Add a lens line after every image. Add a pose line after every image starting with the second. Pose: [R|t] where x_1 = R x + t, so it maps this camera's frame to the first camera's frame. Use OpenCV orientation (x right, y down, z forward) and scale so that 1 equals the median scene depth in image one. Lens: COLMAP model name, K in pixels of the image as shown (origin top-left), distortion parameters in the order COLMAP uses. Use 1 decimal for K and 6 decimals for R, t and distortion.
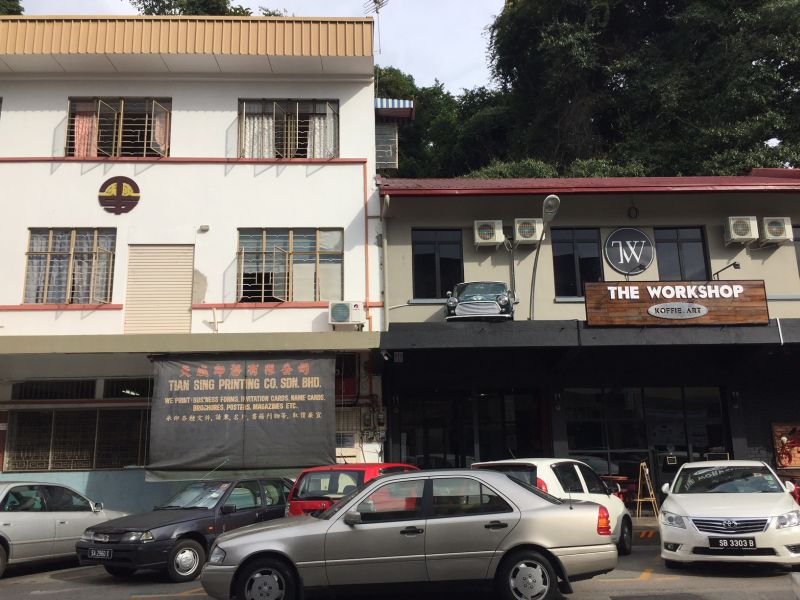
lens RADIAL K [[672.9, 0, 408.5], [0, 672.9, 298.6], [0, 0, 1]] dist [0.053214, -0.091570]
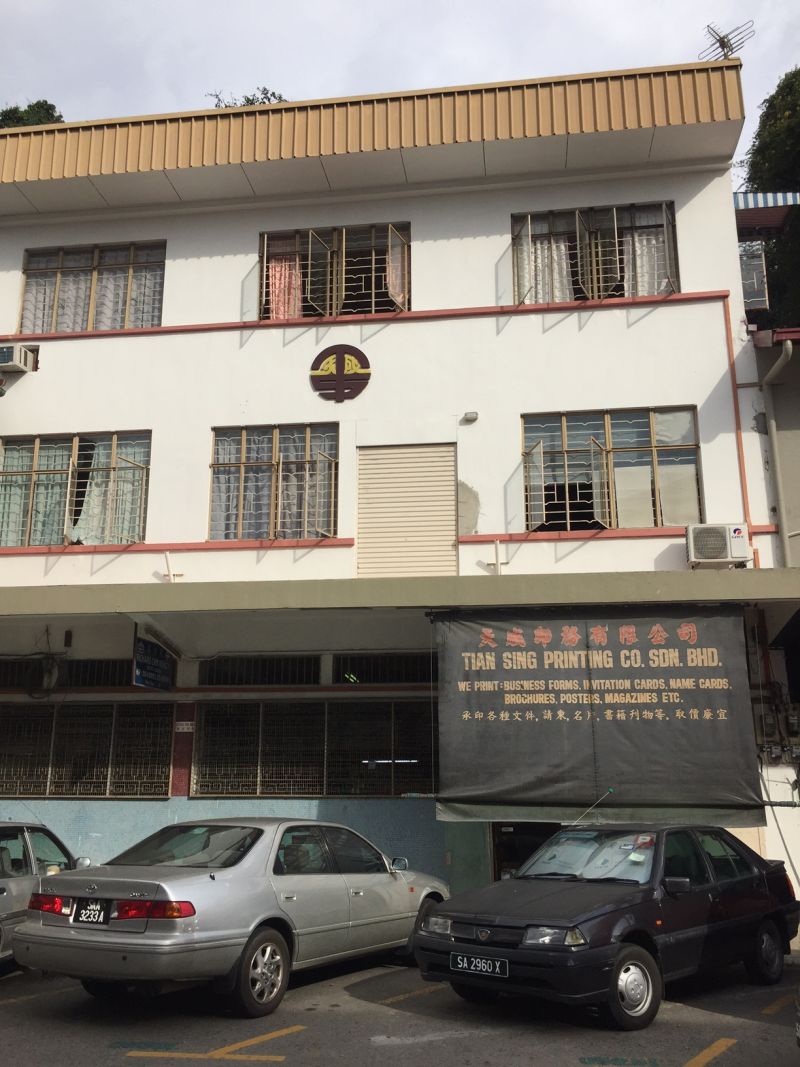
lens RADIAL K [[897.5, 0, 398.3], [0, 897.5, 540.6], [0, 0, 1]] dist [0.053214, -0.091570]
pose [[0.983383, -0.023094, -0.180068, -0.222391], [0.017633, 0.999336, -0.031870, 0.038062], [0.180685, 0.028165, 0.983138, 0.164417]]
